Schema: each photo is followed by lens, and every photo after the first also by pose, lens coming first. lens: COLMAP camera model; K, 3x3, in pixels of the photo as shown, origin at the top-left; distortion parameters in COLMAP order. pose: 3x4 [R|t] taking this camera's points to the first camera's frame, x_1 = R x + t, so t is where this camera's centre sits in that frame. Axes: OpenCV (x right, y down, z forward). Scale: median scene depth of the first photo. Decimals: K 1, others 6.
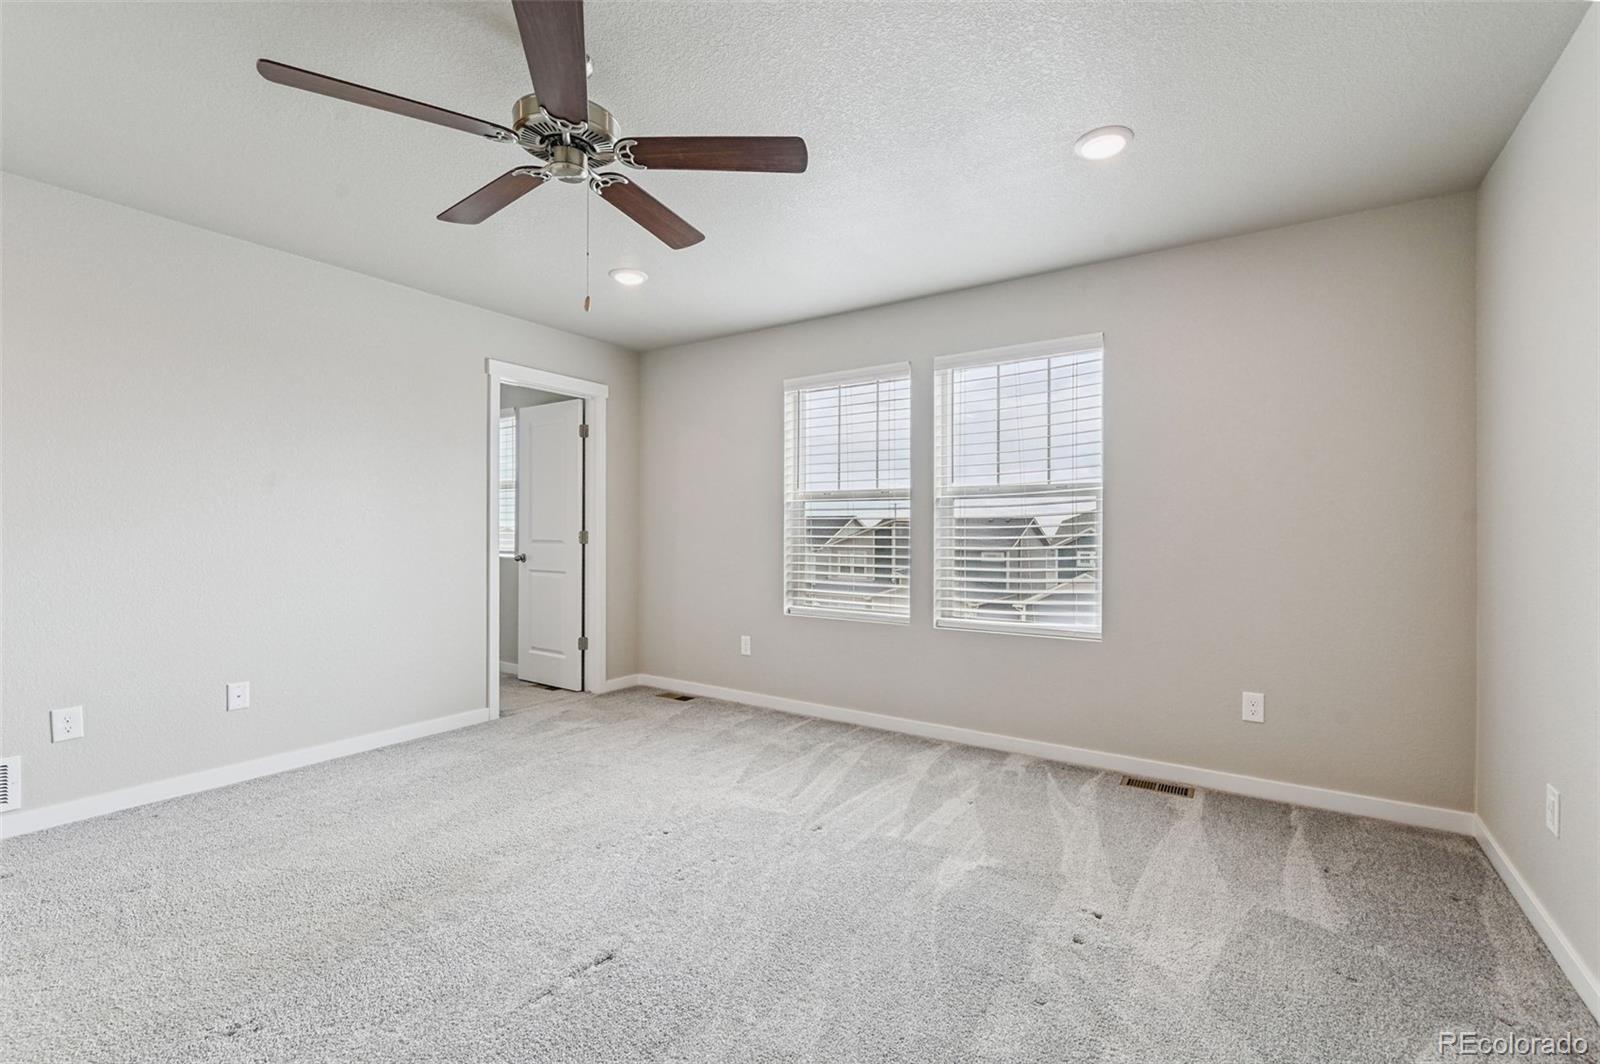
lens RADIAL K [[688.3, 0, 825.3], [0, 688.3, 526.9], [0, 0, 1]] dist [-0.000566, -0.000026]
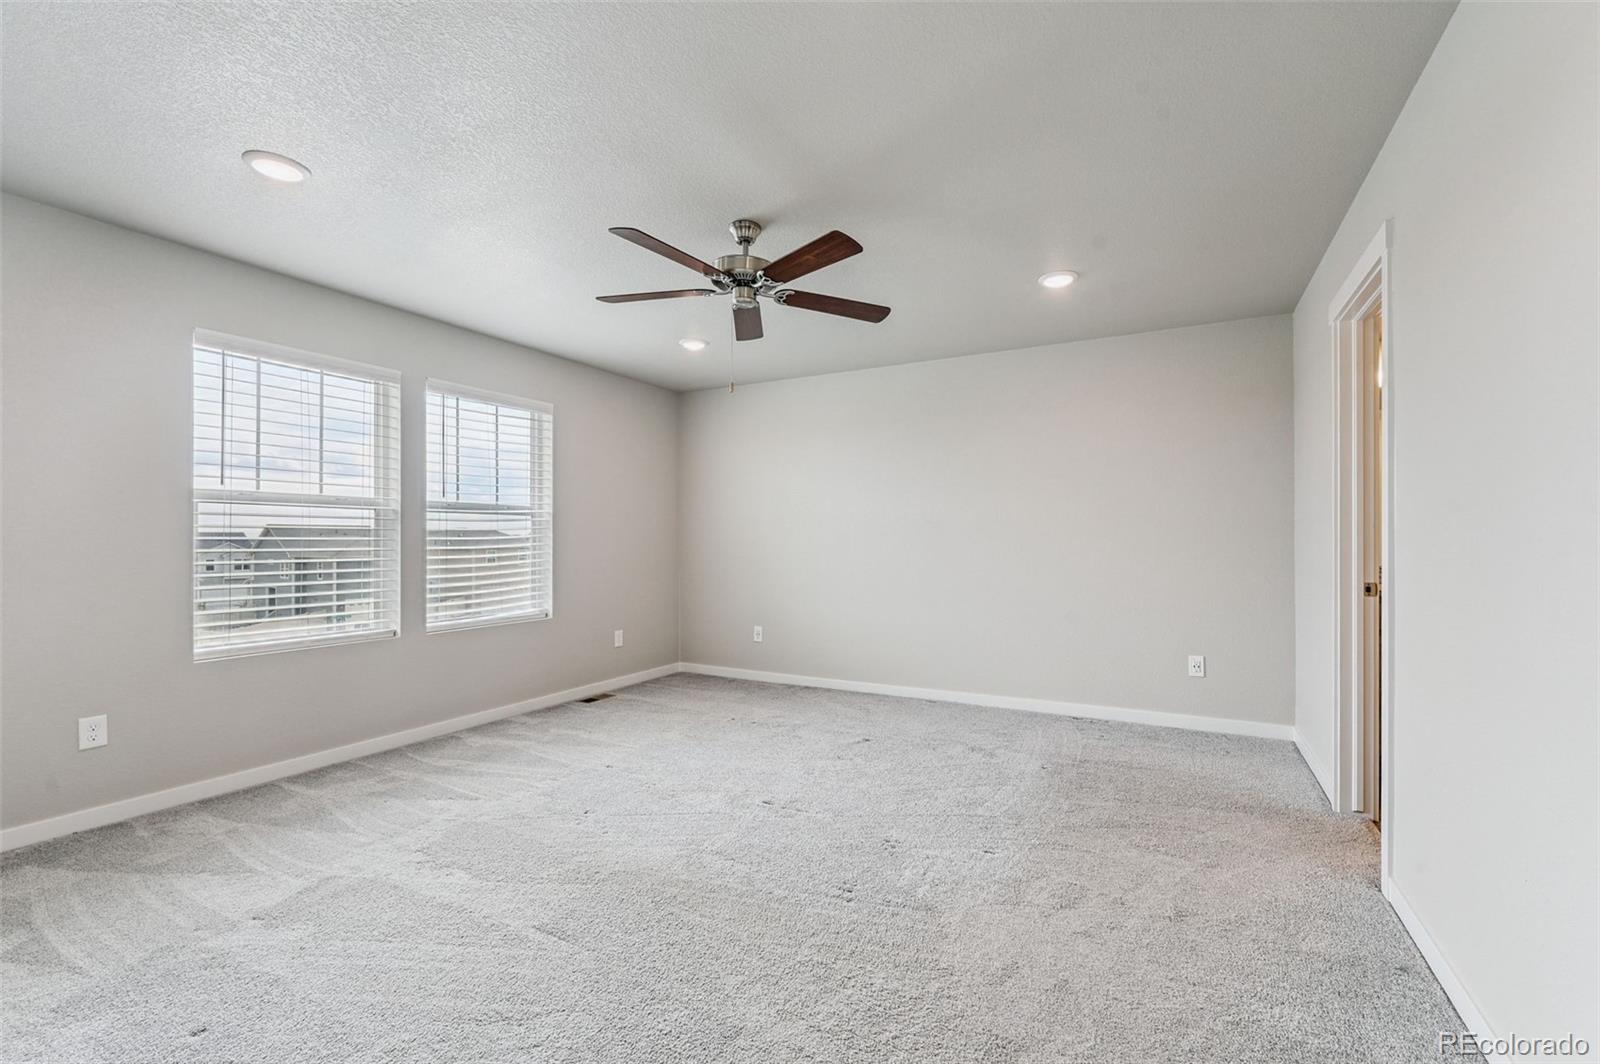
lens RADIAL K [[650.2, 0, 801.1], [0, 650.2, 540.3], [0, 0, 1]] dist [-0.000252, 0.000078]
pose [[-0.055555, 0.001972, 0.998454, -0.855575], [0.005283, 0.999985, -0.001681, 0.008700], [-0.998442, 0.005182, -0.055565, 0.480635]]
